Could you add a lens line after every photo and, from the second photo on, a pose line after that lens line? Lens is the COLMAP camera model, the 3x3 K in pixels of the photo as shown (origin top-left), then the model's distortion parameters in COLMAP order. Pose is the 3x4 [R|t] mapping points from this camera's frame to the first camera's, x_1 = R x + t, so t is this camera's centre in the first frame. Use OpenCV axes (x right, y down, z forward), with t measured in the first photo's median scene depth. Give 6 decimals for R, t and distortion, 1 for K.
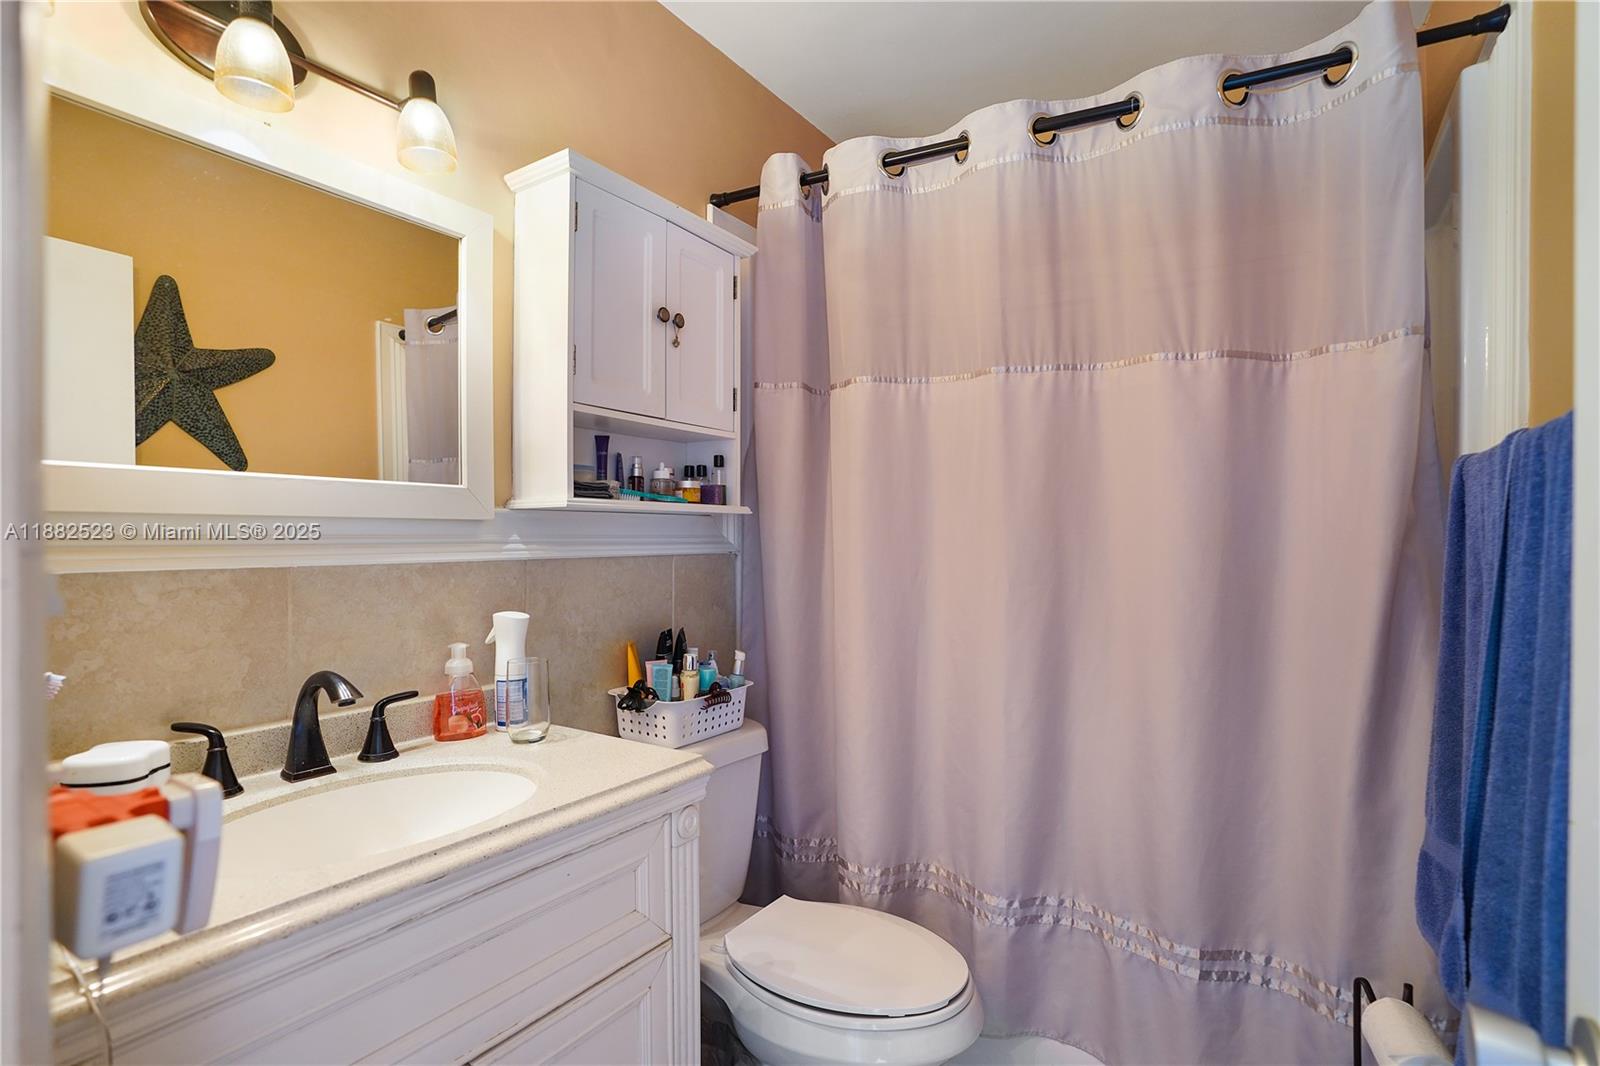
lens RADIAL K [[749.4, 0, 809.8], [0, 749.4, 521.2], [0, 0, 1]] dist [-0.067683, 0.025945]
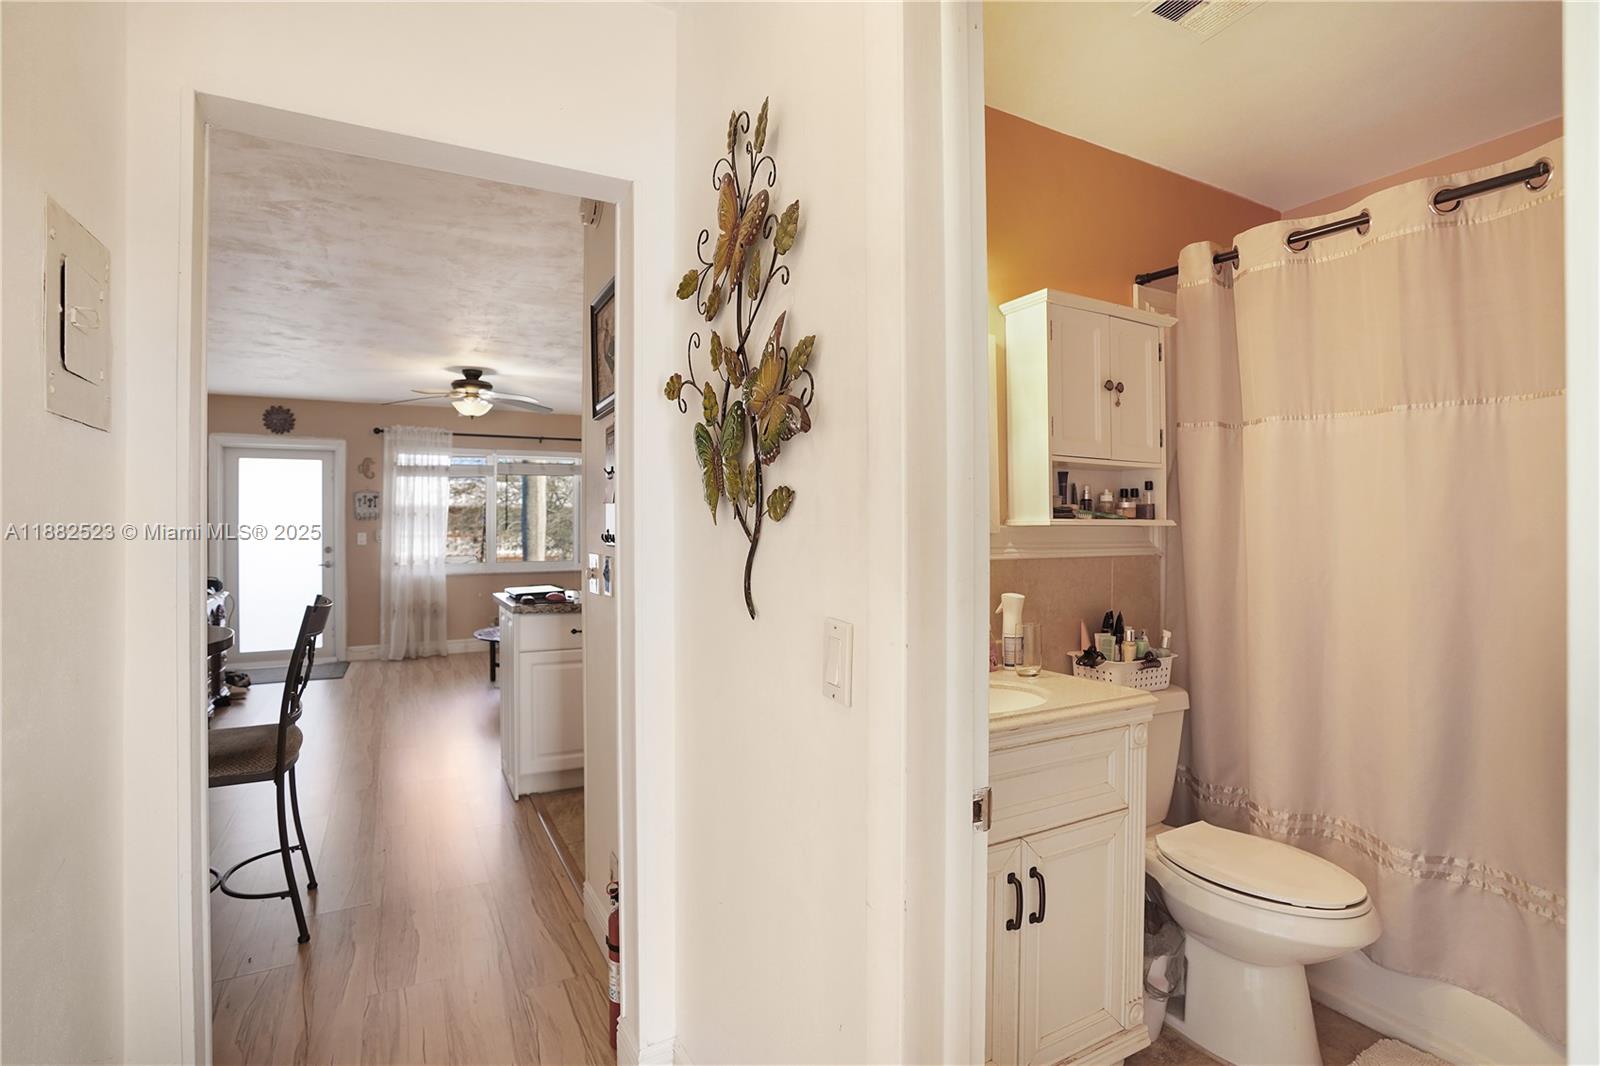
lens RADIAL K [[749.4, 0, 809.8], [0, 749.4, 521.2], [0, 0, 1]] dist [-0.067683, 0.025945]
pose [[0.878547, -0.004817, -0.477632, -0.025870], [0.009150, 0.999935, 0.006746, -0.033936], [0.477569, -0.010297, 0.878534, -0.455617]]
